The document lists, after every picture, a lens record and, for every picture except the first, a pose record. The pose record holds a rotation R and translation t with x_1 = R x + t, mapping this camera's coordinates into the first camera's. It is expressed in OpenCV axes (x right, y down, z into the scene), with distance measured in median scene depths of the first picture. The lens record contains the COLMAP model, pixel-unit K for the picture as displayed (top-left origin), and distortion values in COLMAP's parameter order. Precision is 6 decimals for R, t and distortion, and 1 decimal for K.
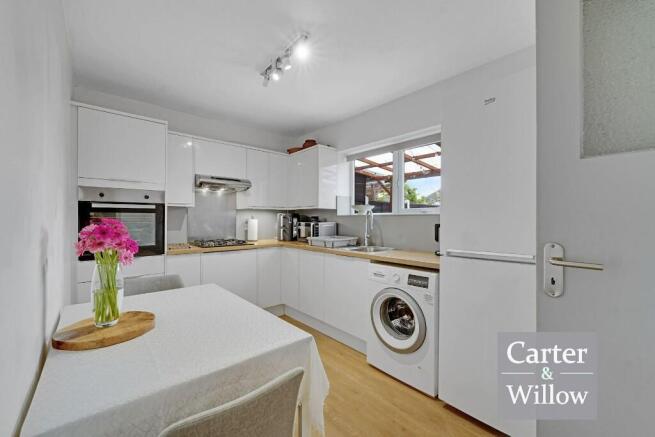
lens RADIAL K [[271.2, 0, 323.4], [0, 271.2, 212.6], [0, 0, 1]] dist [0.000253, -0.000144]
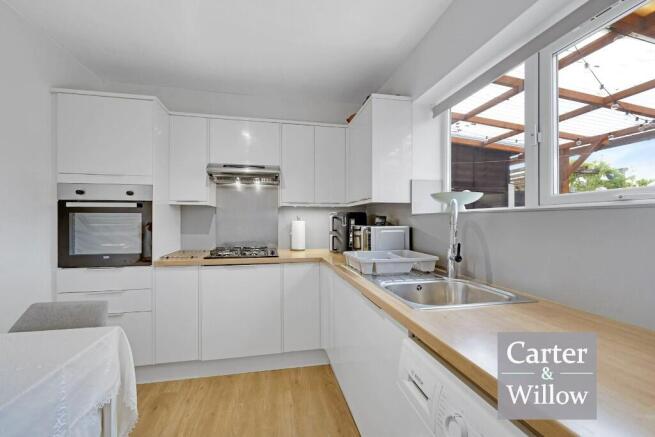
lens RADIAL K [[271.2, 0, 323.4], [0, 271.2, 212.6], [0, 0, 1]] dist [0.000253, -0.000144]
pose [[0.864965, -0.014399, -0.501625, 0.184865], [0.012643, 0.999896, -0.006902, 0.009744], [0.501672, -0.000372, 0.865058, 0.439203]]
